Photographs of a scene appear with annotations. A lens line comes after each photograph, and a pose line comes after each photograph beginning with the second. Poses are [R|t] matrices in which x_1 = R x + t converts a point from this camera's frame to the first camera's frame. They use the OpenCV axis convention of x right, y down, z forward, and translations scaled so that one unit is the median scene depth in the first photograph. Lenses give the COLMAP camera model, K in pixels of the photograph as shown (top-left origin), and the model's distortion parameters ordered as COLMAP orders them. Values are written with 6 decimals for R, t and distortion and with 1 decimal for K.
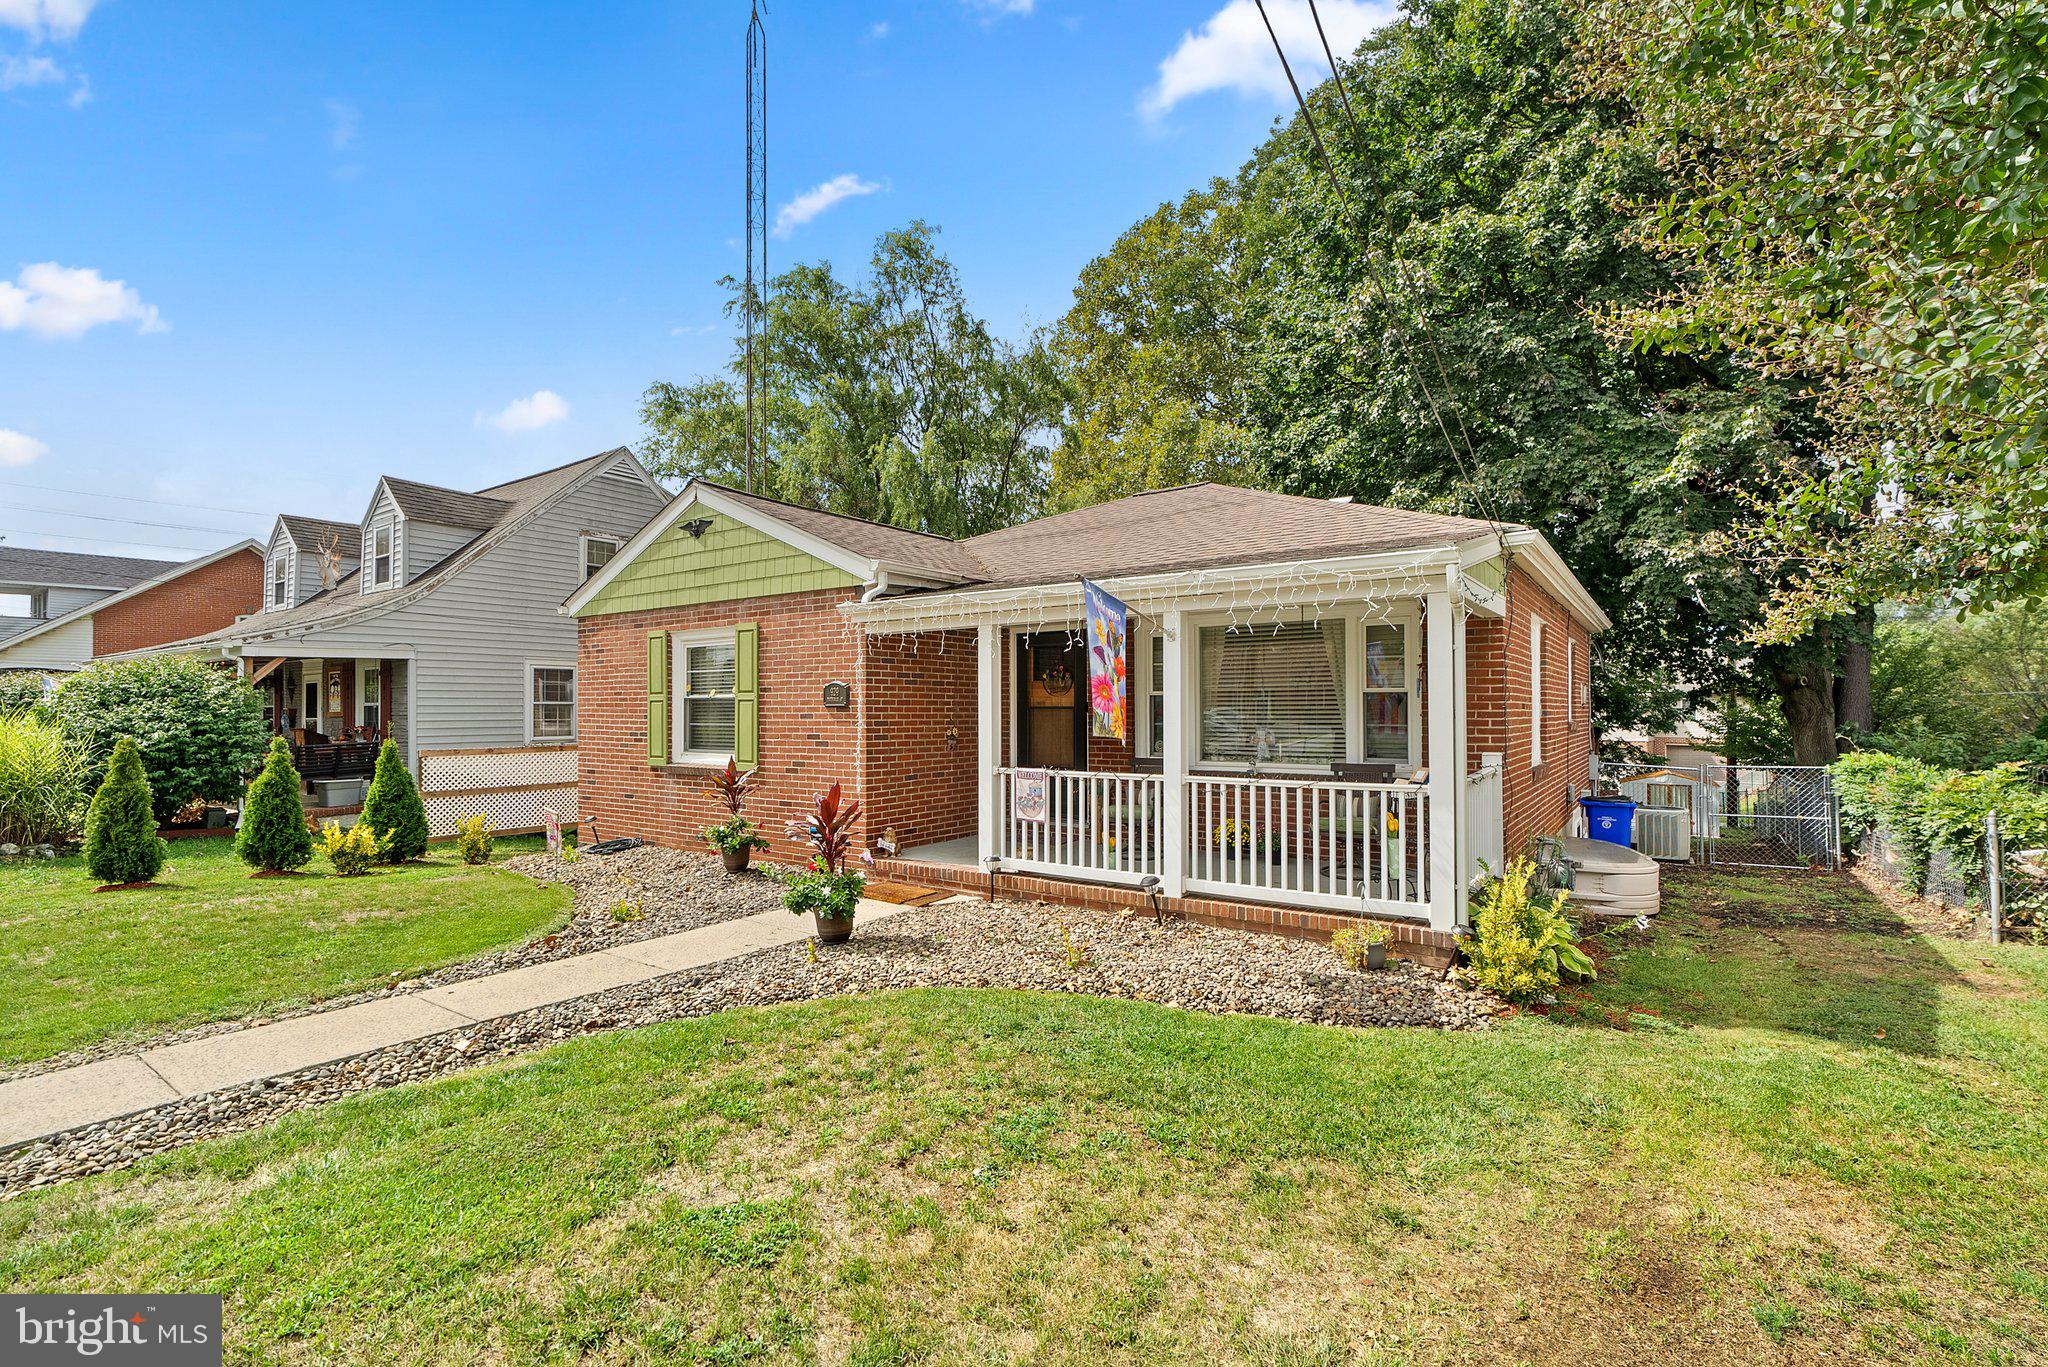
lens RADIAL K [[938.5, 0, 1005.0], [0, 938.5, 677.1], [0, 0, 1]] dist [-0.003909, 0.000019]
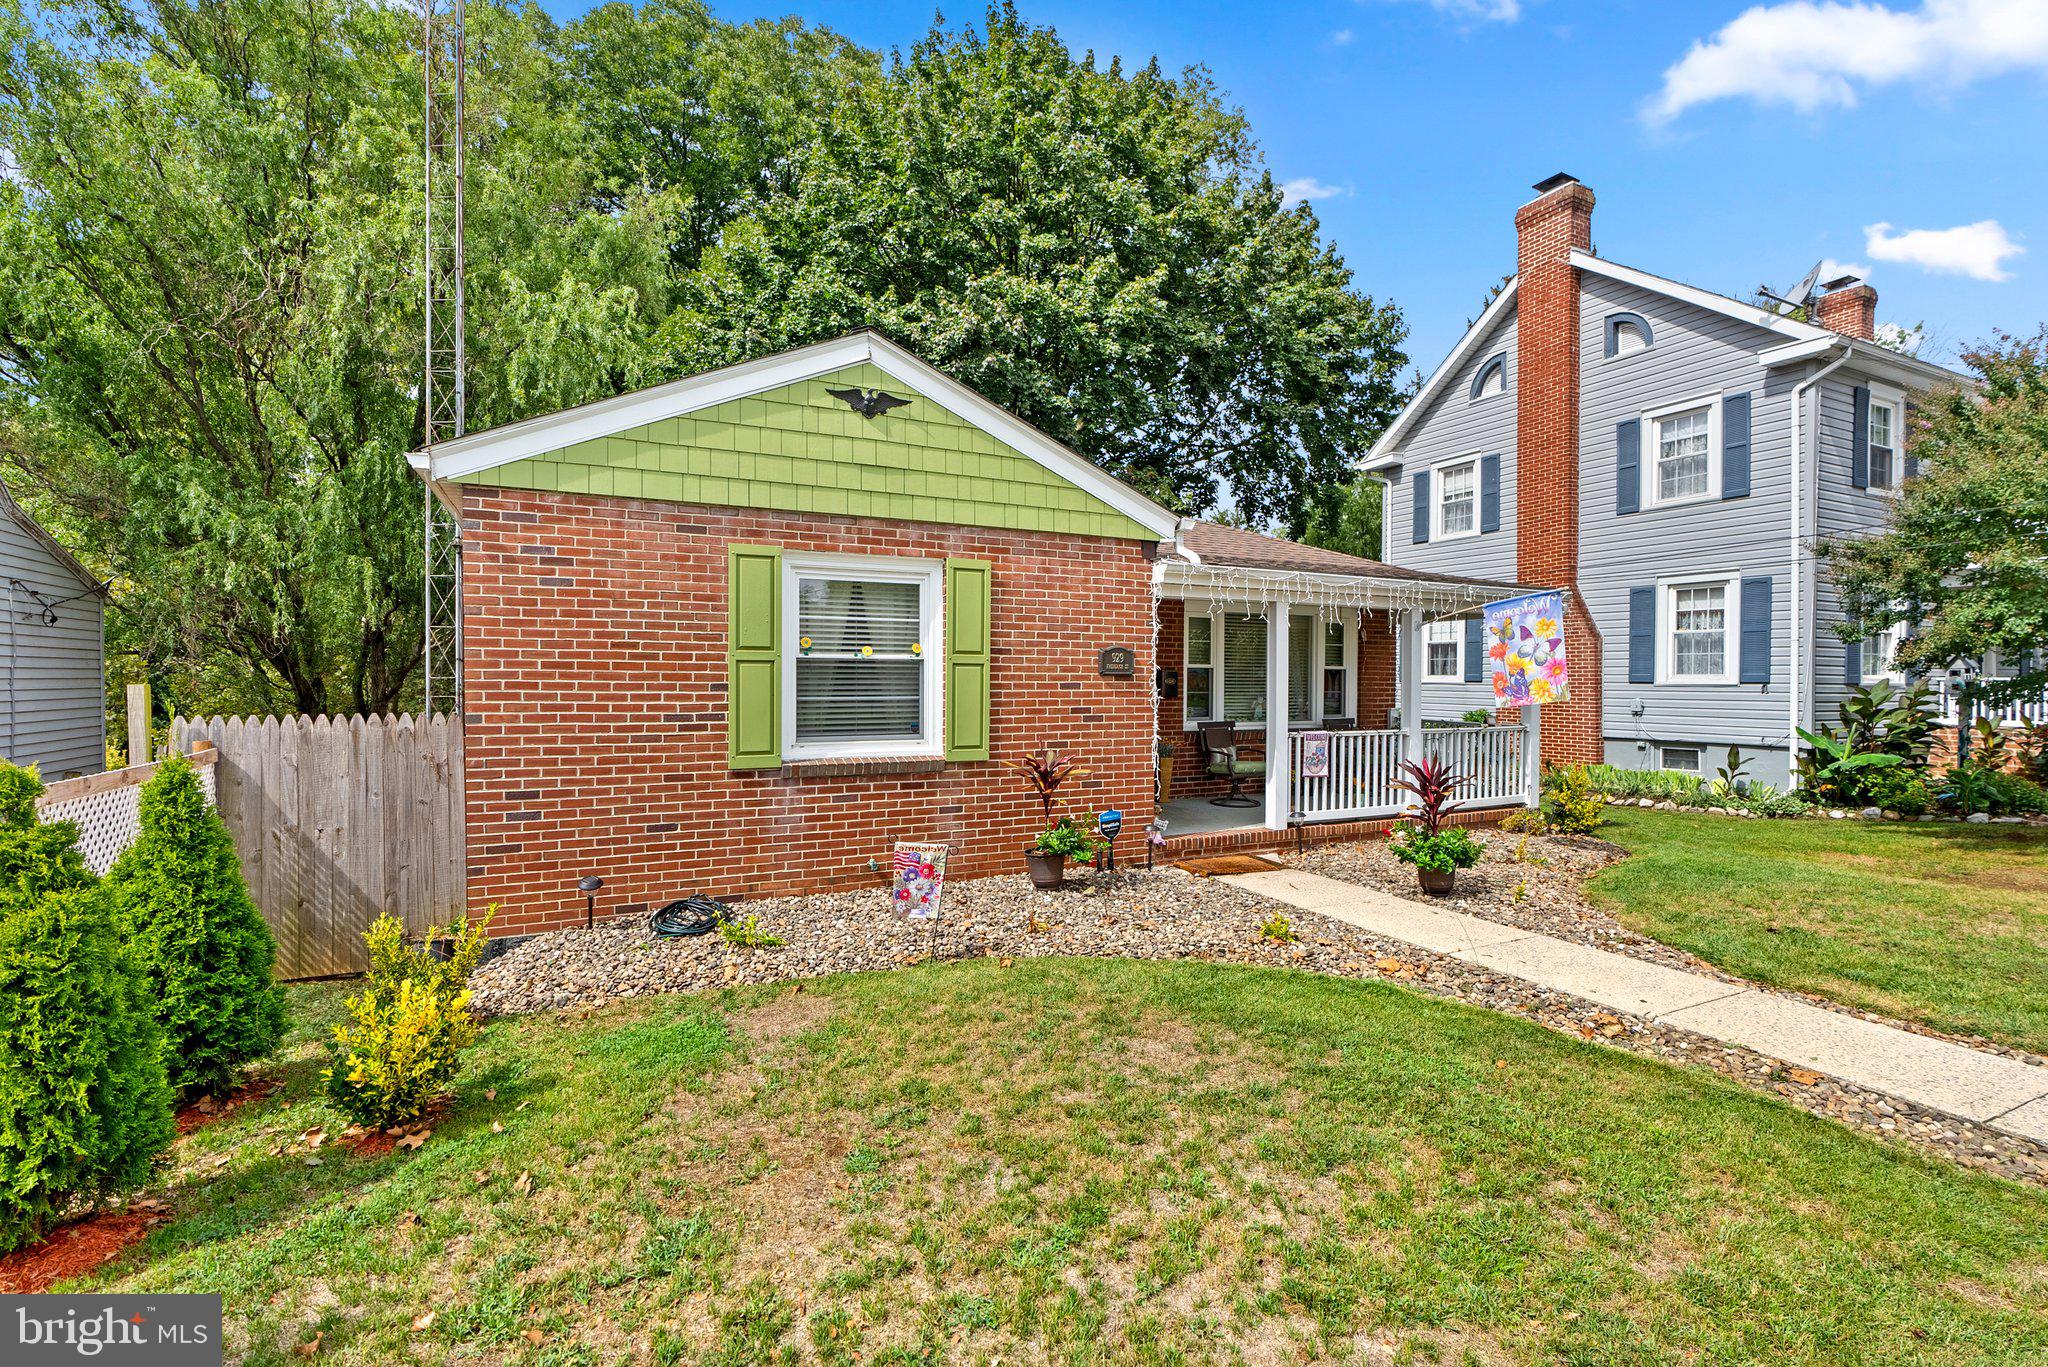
lens RADIAL K [[938.6, 0, 1019.3], [0, 938.6, 665.6], [0, 0, 1]] dist [-0.011282, 0.005450]
pose [[0.459862, 0.017659, 0.887815, -0.915573], [-0.036285, 0.999341, -0.001082, 0.025215], [-0.887249, -0.031717, 0.460199, 0.629324]]
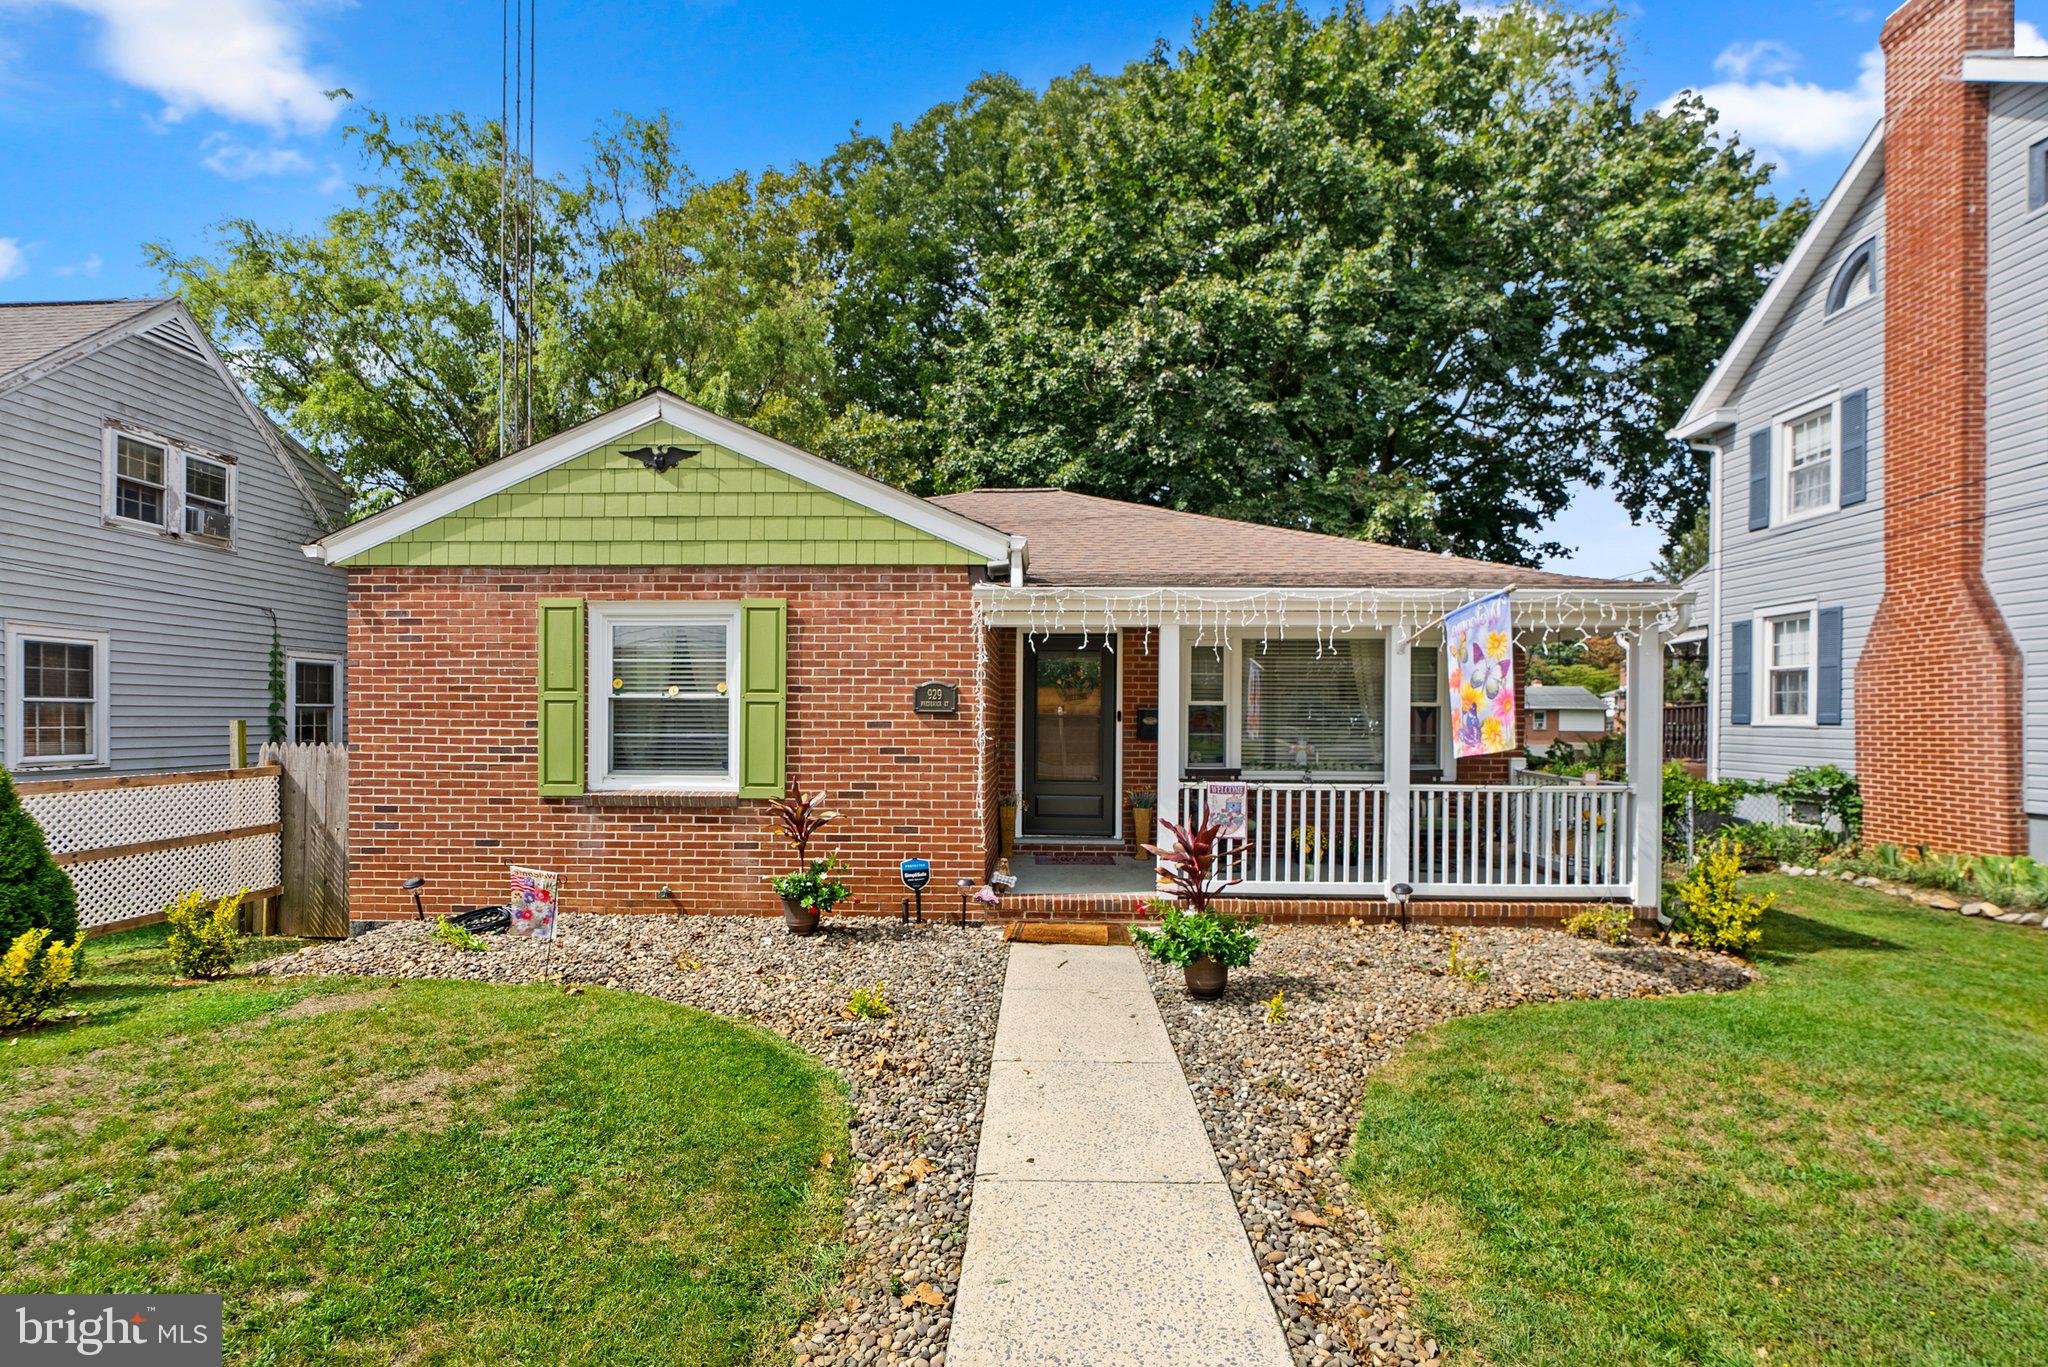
lens RADIAL K [[955.7, 0, 1003.2], [0, 955.7, 701.3], [0, 0, 1]] dist [-0.011106, 0.004135]
pose [[0.828473, 0.017756, 0.559747, -0.543863], [-0.027355, 0.999587, 0.008780, 0.011893], [-0.559360, -0.022586, 0.828617, 0.269605]]
